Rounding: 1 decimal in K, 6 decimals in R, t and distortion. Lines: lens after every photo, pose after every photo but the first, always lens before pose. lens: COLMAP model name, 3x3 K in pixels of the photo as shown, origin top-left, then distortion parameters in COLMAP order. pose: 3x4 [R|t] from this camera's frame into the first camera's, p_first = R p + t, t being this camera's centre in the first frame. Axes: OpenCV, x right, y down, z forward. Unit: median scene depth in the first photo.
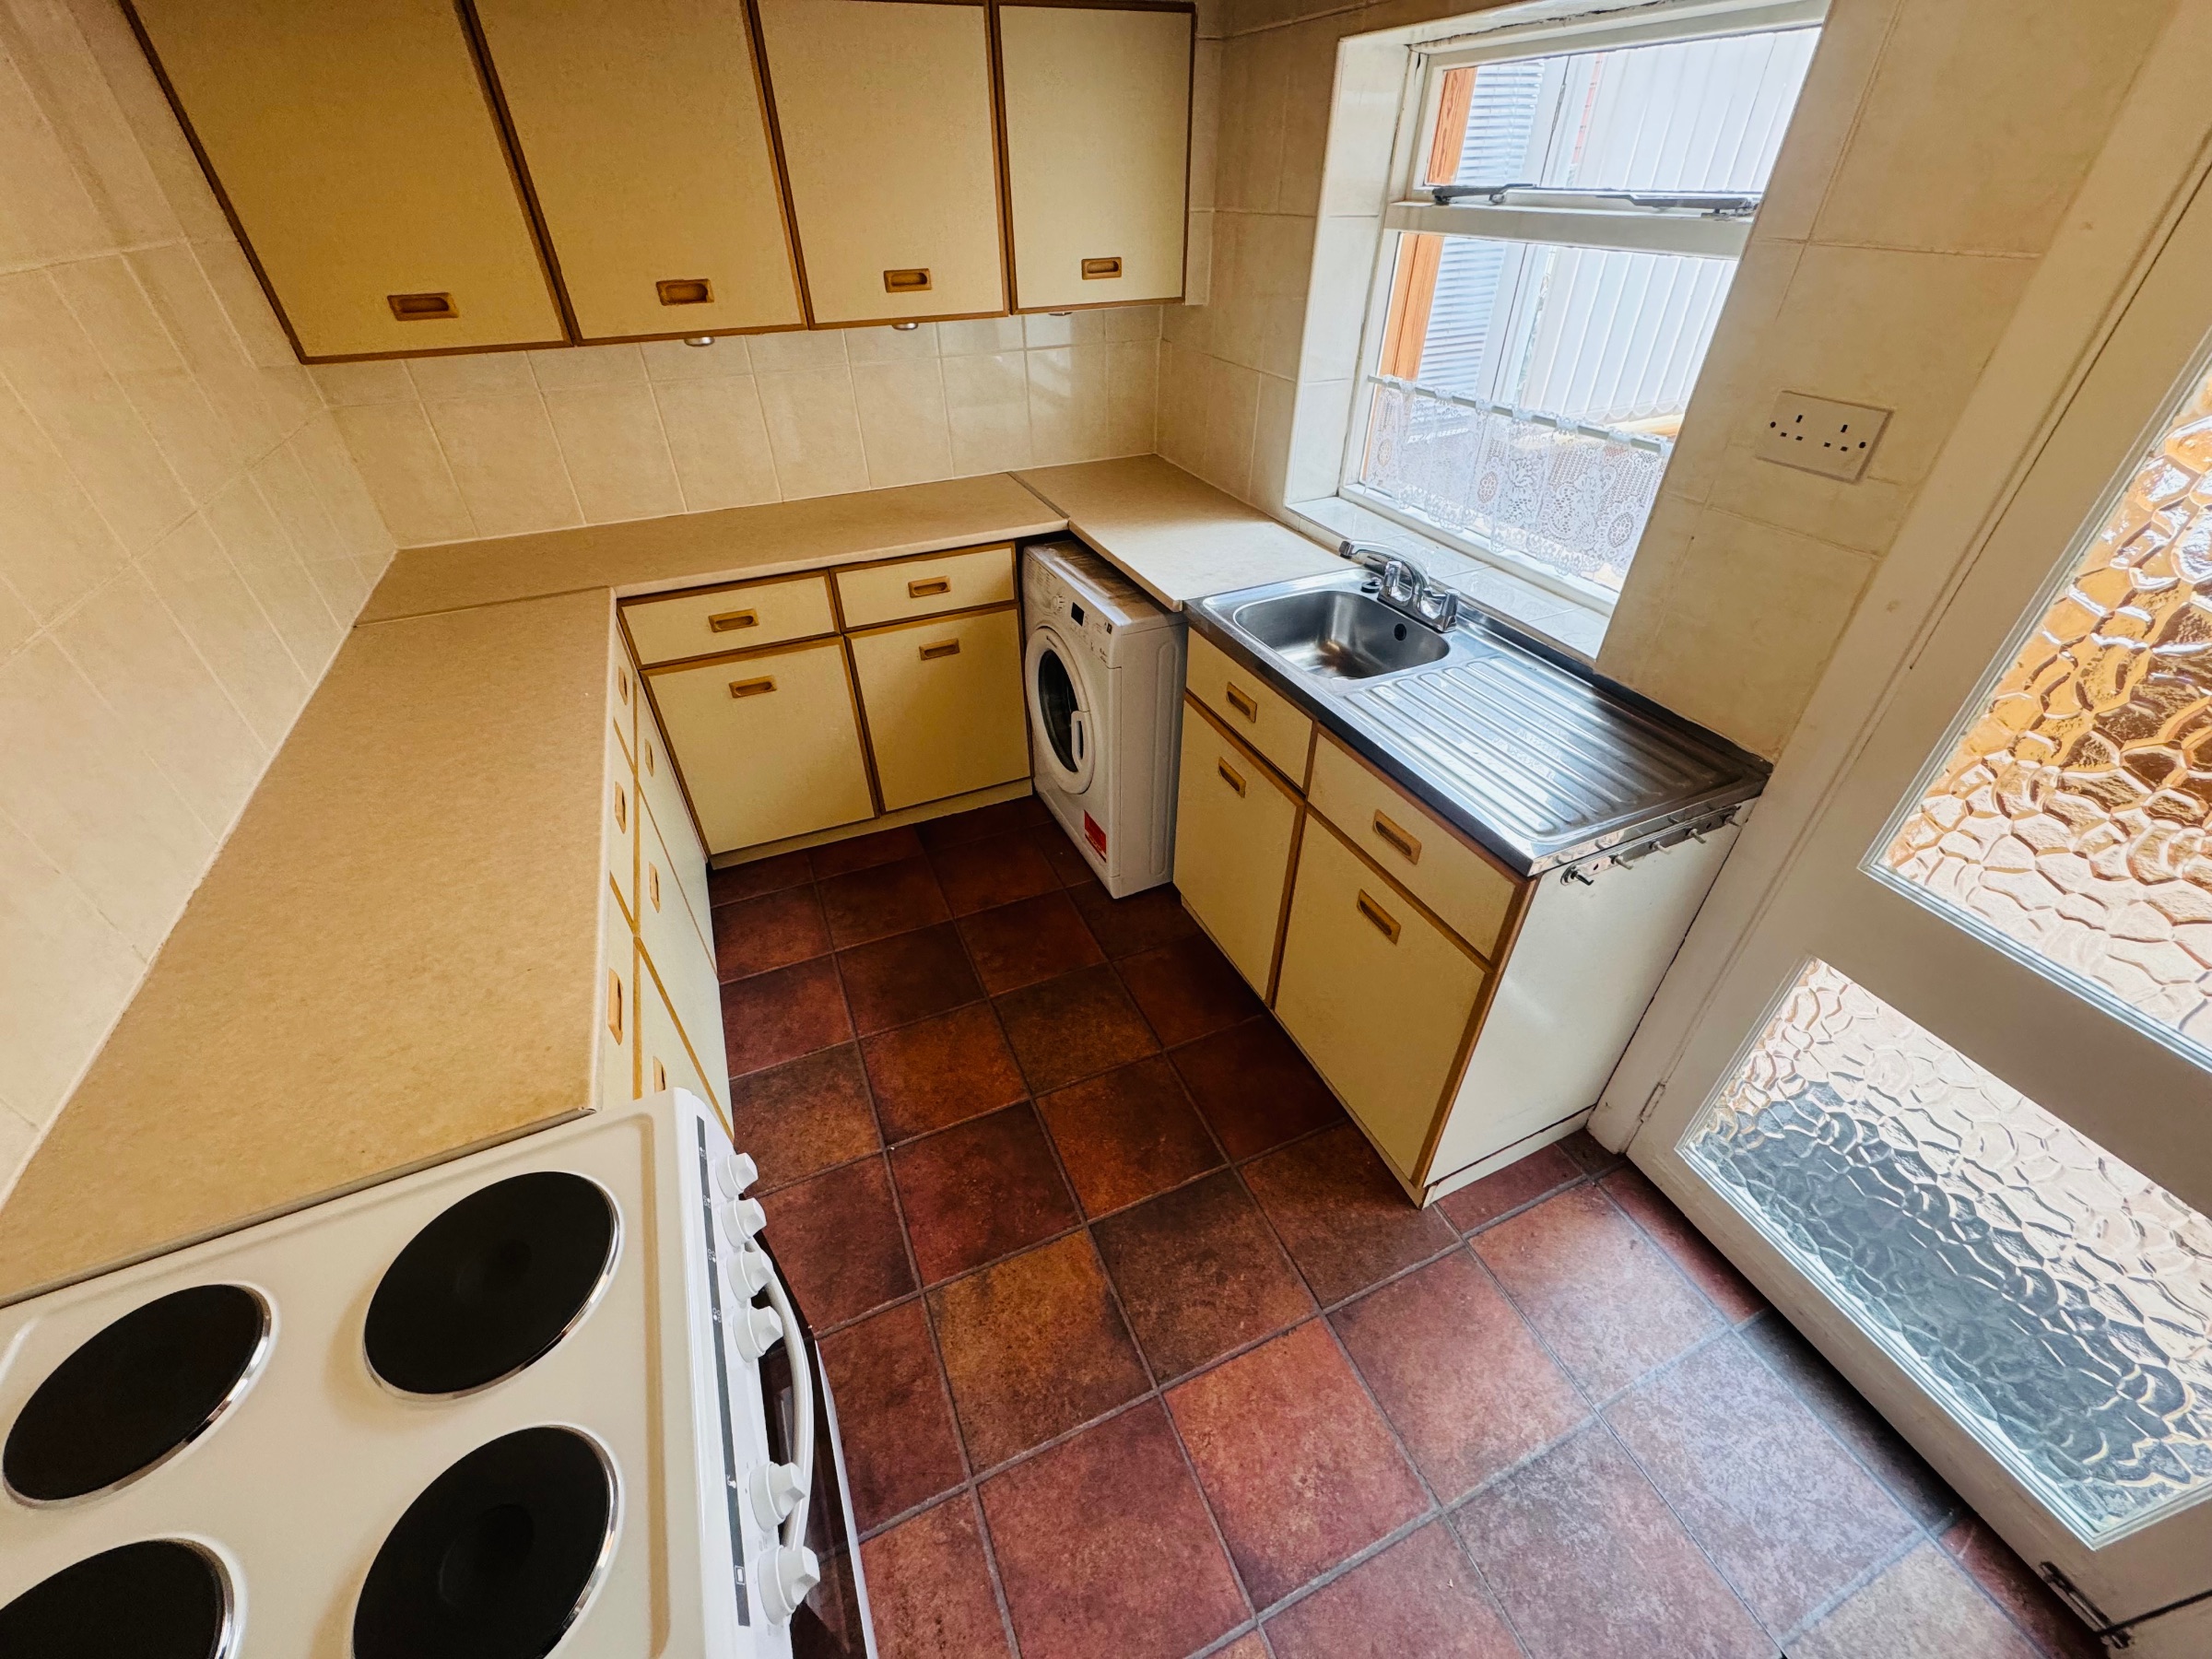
lens RADIAL K [[874.1, 0, 1106.0], [0, 874.1, 829.5], [0, 0, 1]] dist [-0.001120, 0.000345]
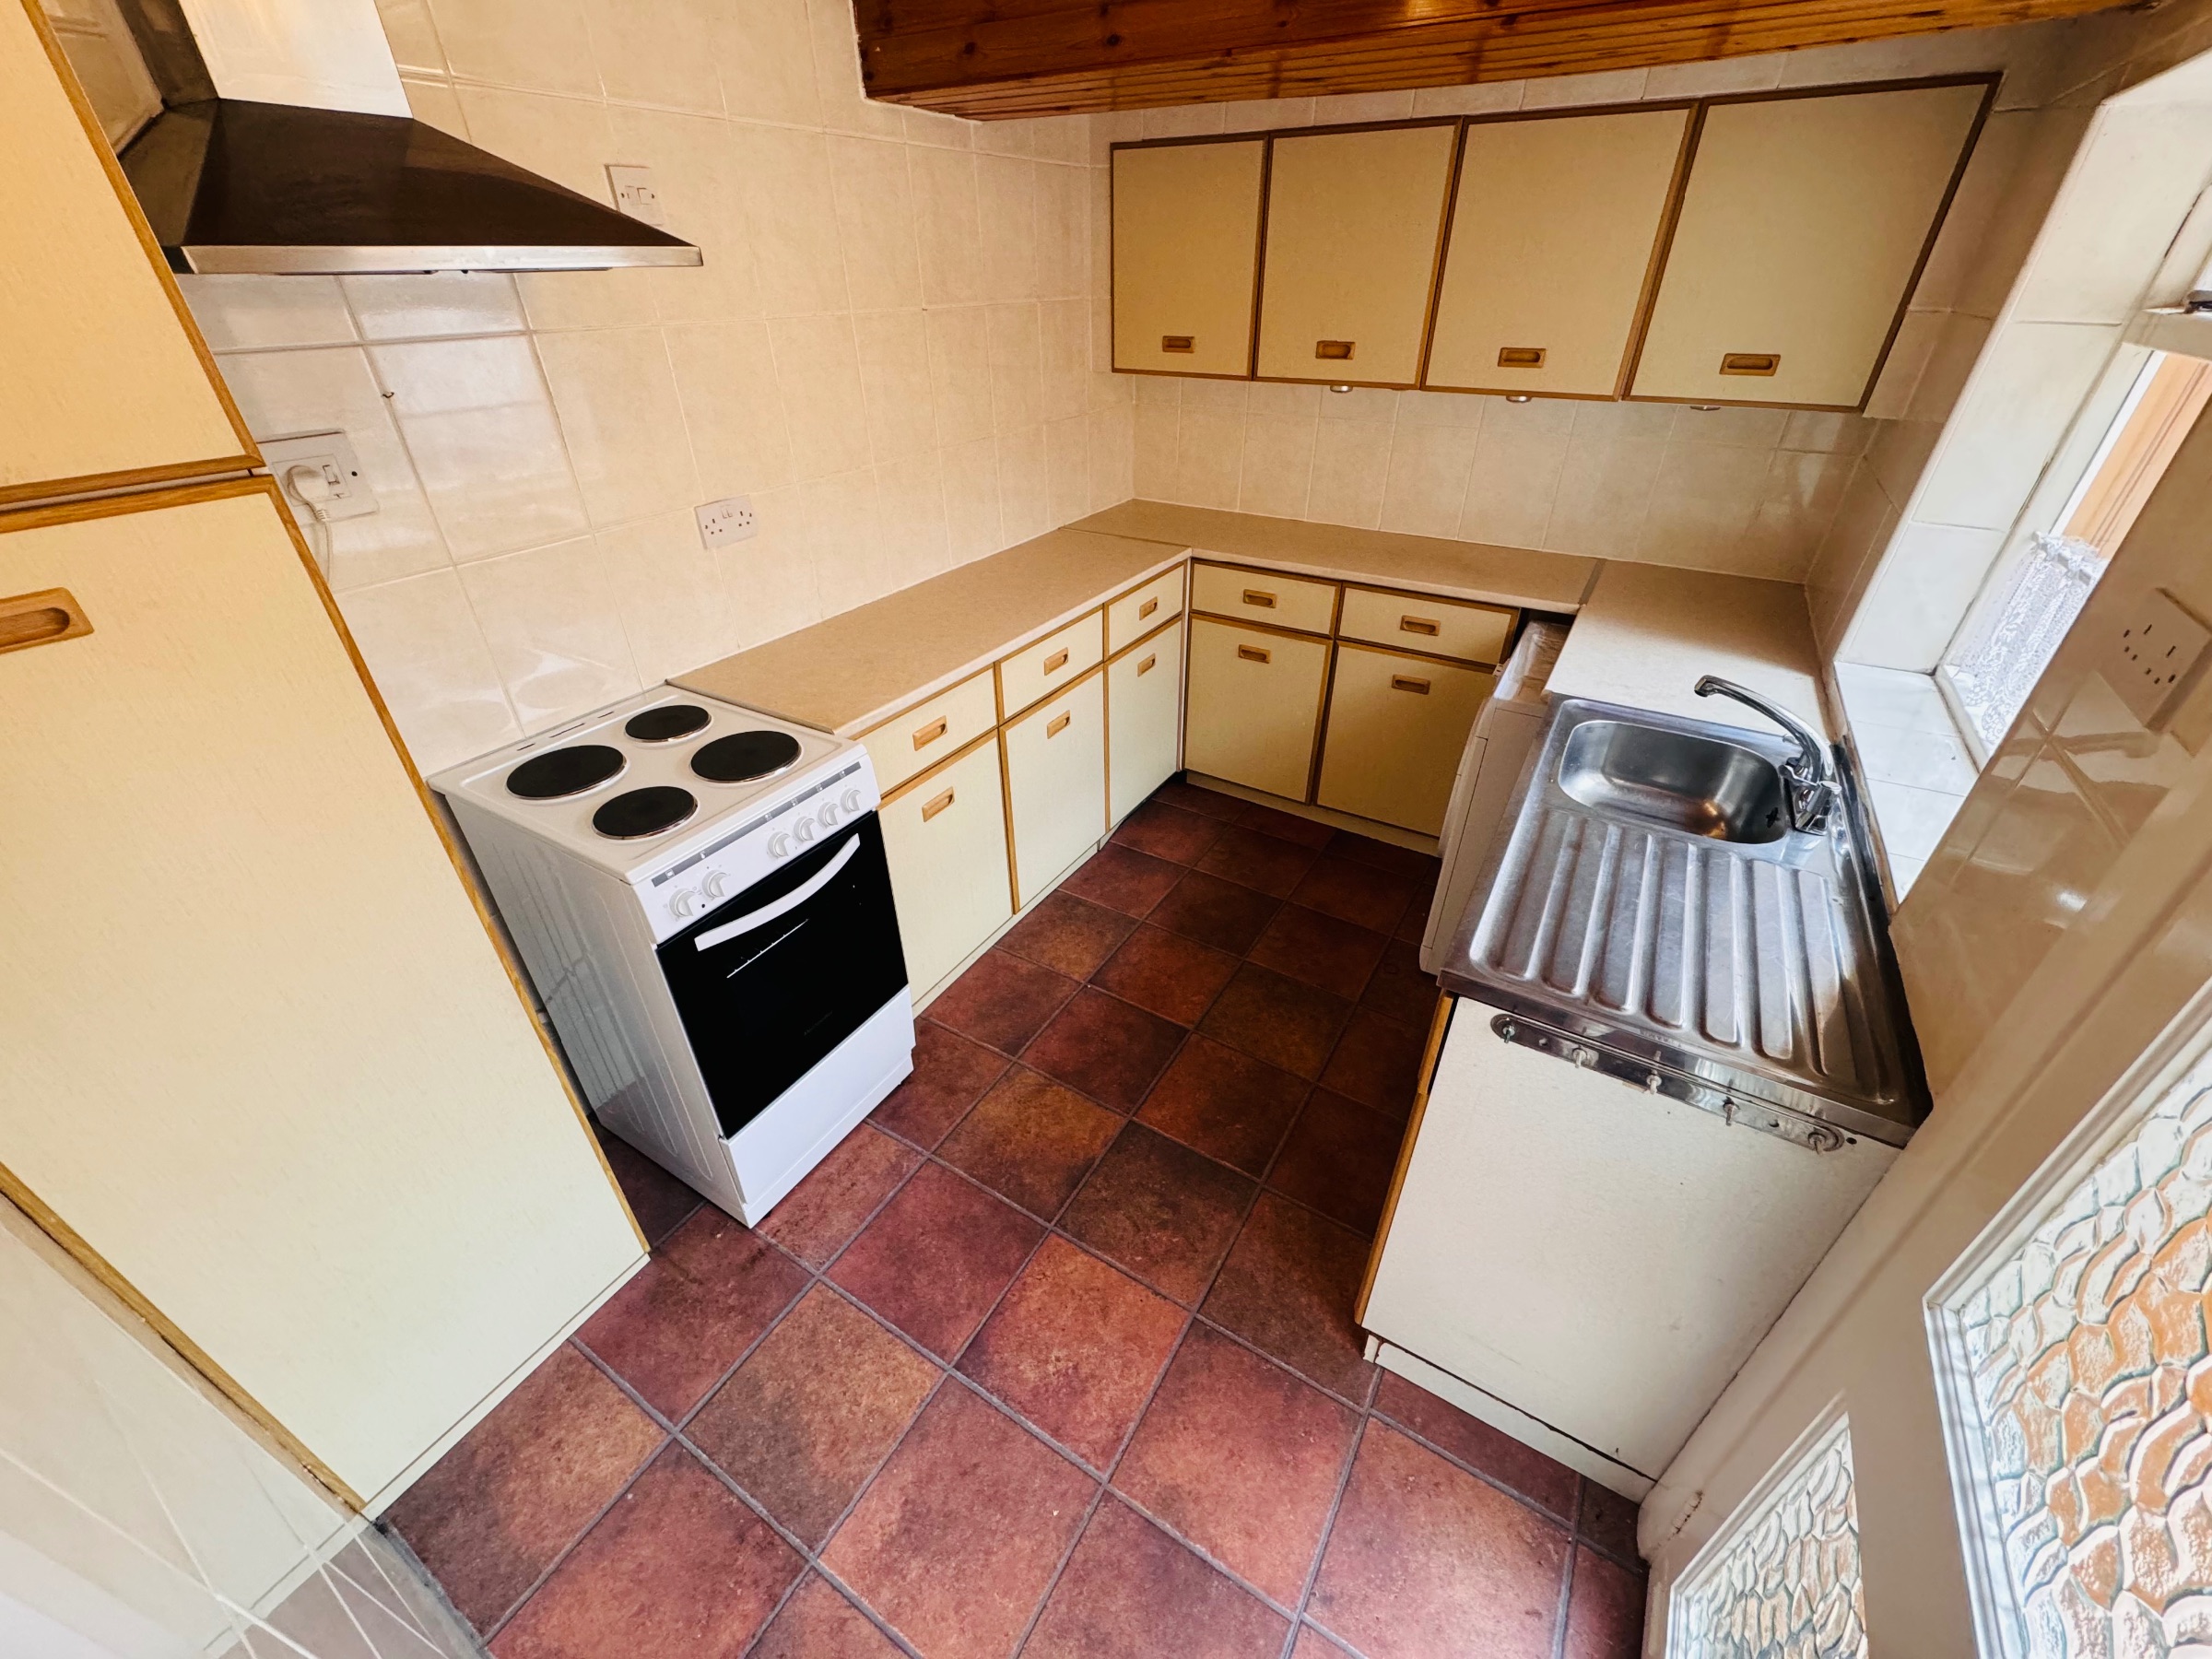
lens RADIAL K [[874.1, 0, 1106.0], [0, 874.1, 829.5], [0, 0, 1]] dist [-0.001120, 0.000345]
pose [[0.576886, 0.449093, -0.682288, 0.503802], [-0.494420, 0.856879, 0.145971, -0.029753], [0.650193, 0.253129, 0.716363, 0.035540]]
